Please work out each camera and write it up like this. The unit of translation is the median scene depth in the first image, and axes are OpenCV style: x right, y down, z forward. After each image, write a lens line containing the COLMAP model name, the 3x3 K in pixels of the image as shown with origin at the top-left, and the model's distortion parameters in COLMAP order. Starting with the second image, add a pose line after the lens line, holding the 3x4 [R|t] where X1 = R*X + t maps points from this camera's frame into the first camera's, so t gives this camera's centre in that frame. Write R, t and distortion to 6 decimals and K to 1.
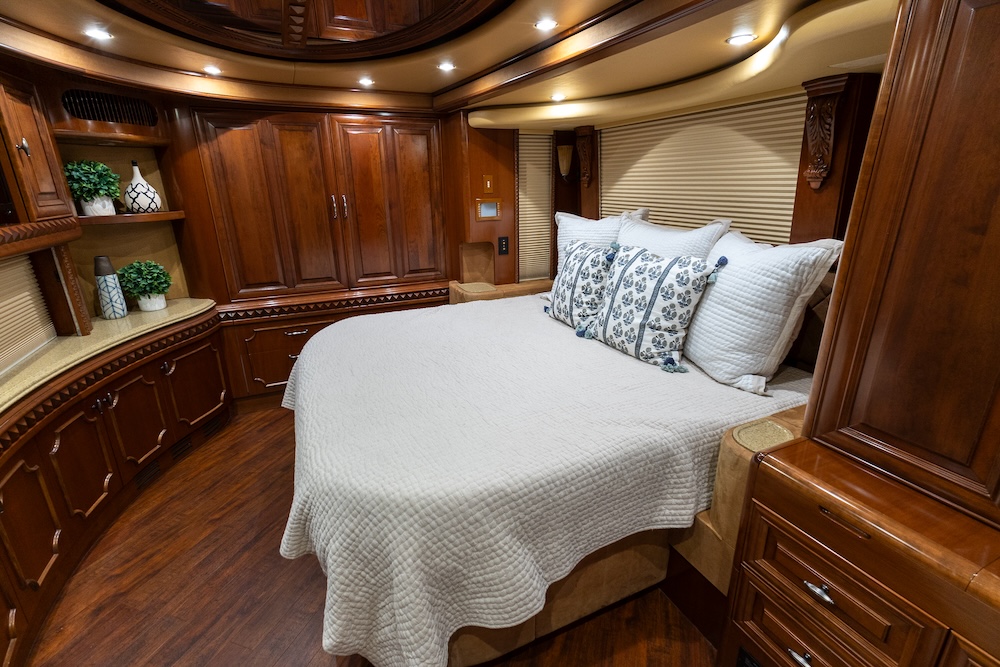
lens RADIAL K [[455.6, 0, 496.8], [0, 455.6, 333.0], [0, 0, 1]] dist [0.027345, -0.007930]
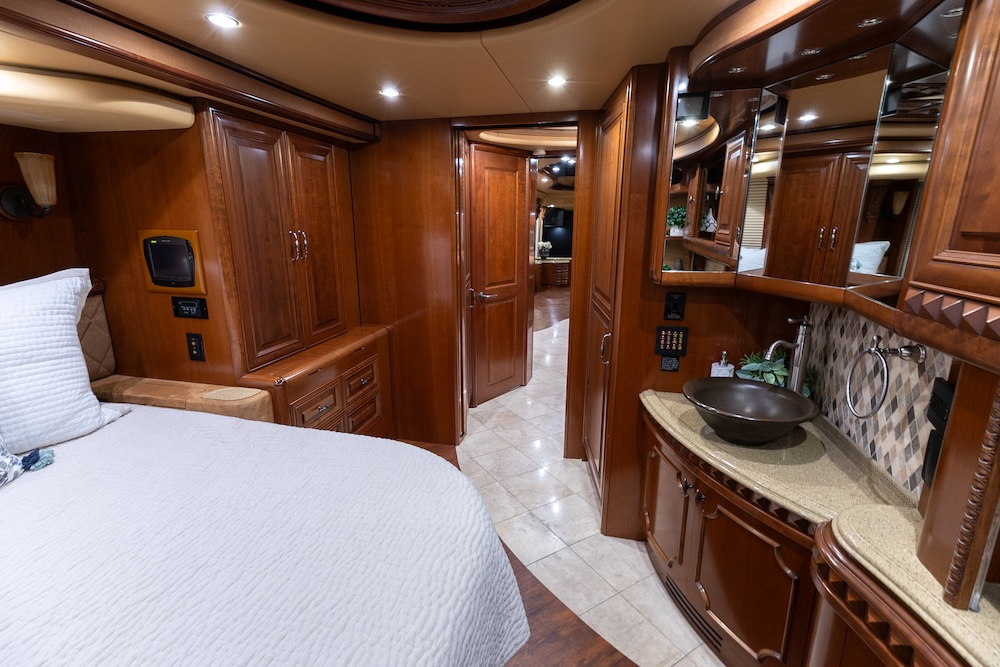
lens RADIAL K [[455.6, 0, 496.8], [0, 455.6, 333.0], [0, 0, 1]] dist [0.027345, -0.007930]
pose [[-0.793334, -0.137106, 0.593147, -0.478262], [0.197471, 0.863676, 0.463755, -0.235733], [-0.575871, 0.485042, -0.658109, 0.744477]]
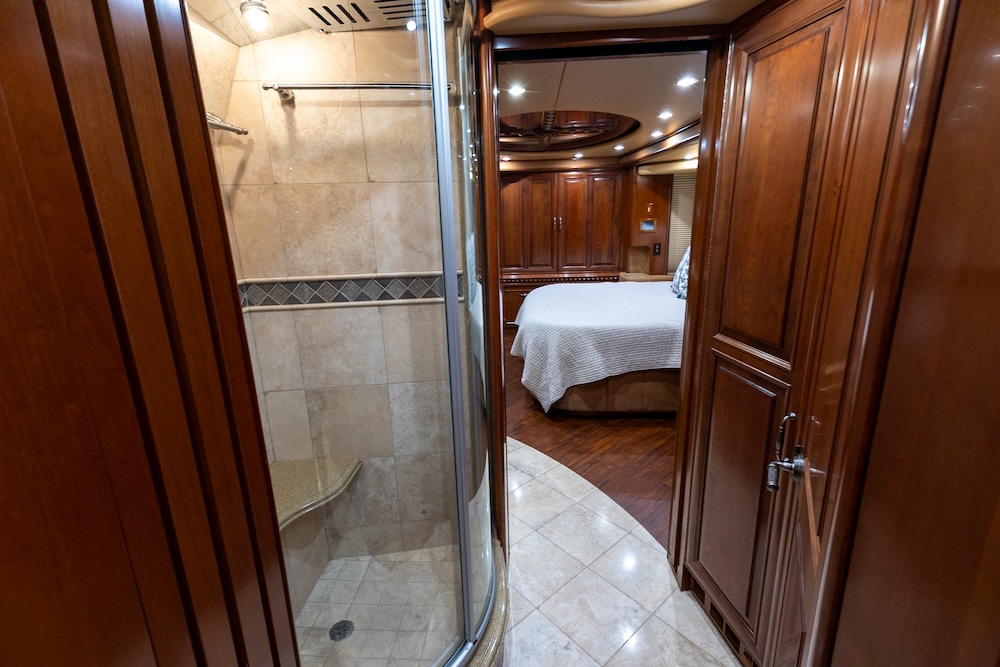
lens RADIAL K [[461.2, 0, 499.0], [0, 461.2, 332.6], [0, 0, 1]] dist [0.024600, -0.008023]
pose [[0.885908, 0.105280, -0.451755, 0.352978], [-0.128685, 0.991457, -0.021301, 0.237912], [0.445653, 0.077005, 0.891888, -0.754834]]
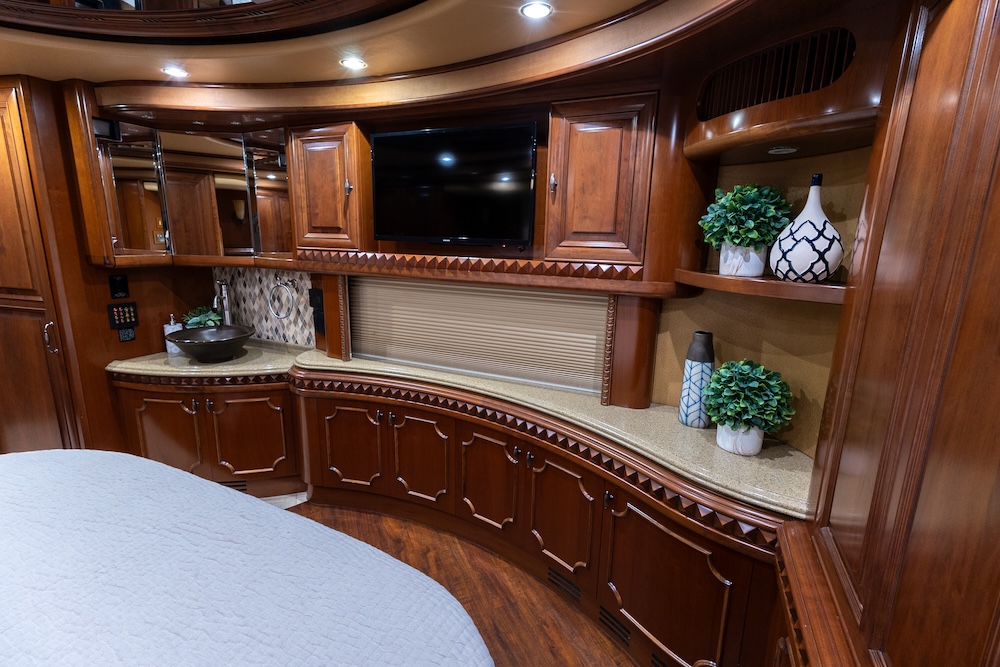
lens RADIAL K [[455.6, 0, 496.8], [0, 455.6, 333.0], [0, 0, 1]] dist [0.027345, -0.007930]
pose [[-0.753091, 0.132490, -0.644438, -0.211575], [-0.222315, 0.870652, 0.438796, -0.364975], [0.619217, 0.473722, -0.626226, 1.165082]]
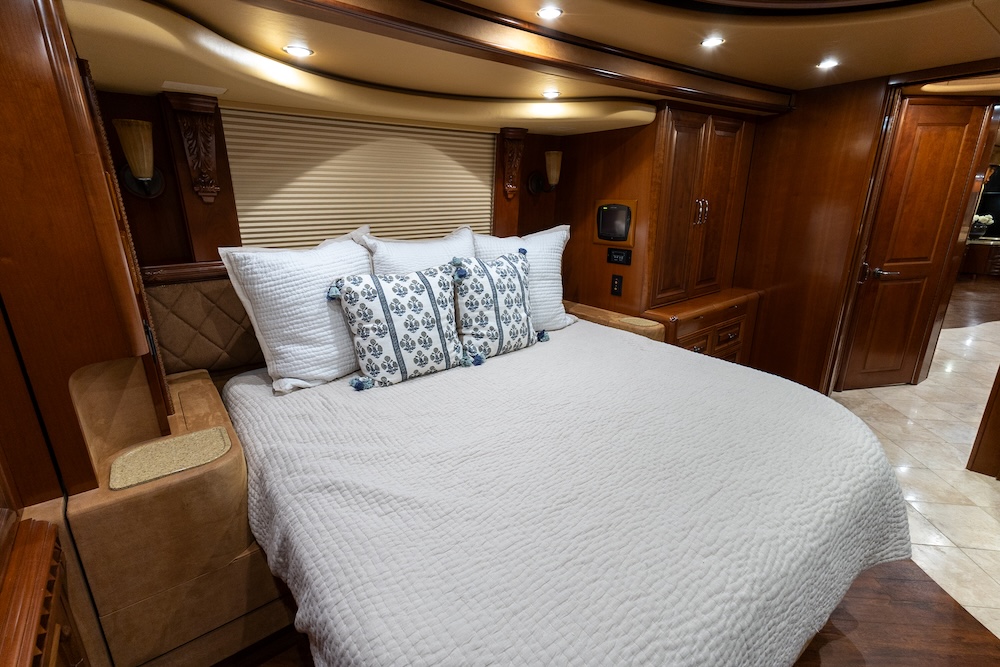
lens RADIAL K [[455.6, 0, 496.8], [0, 455.6, 333.0], [0, 0, 1]] dist [0.027345, -0.007930]
pose [[-0.233266, -0.271678, 0.933691, -0.587378], [0.318638, 0.885812, 0.337352, -0.309742], [-0.918726, 0.376202, -0.120063, 0.973802]]
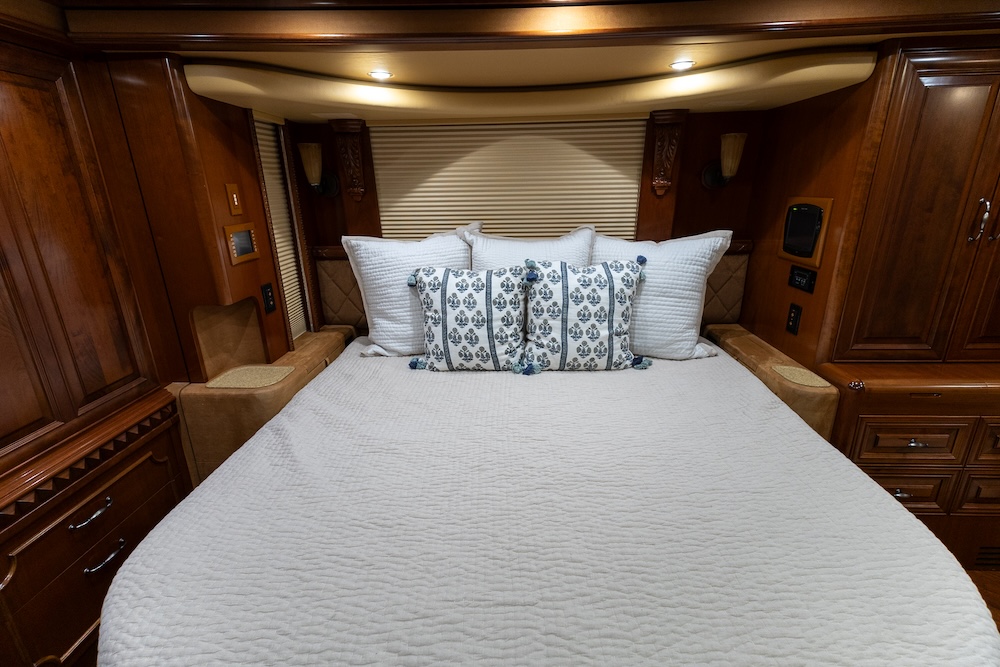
lens RADIAL K [[455.6, 0, 496.8], [0, 455.6, 333.0], [0, 0, 1]] dist [0.027345, -0.007930]
pose [[0.450582, -0.270941, 0.850627, -0.495819], [0.295618, 0.944359, 0.144206, -0.187509], [-0.842369, 0.186484, 0.505606, 0.565648]]
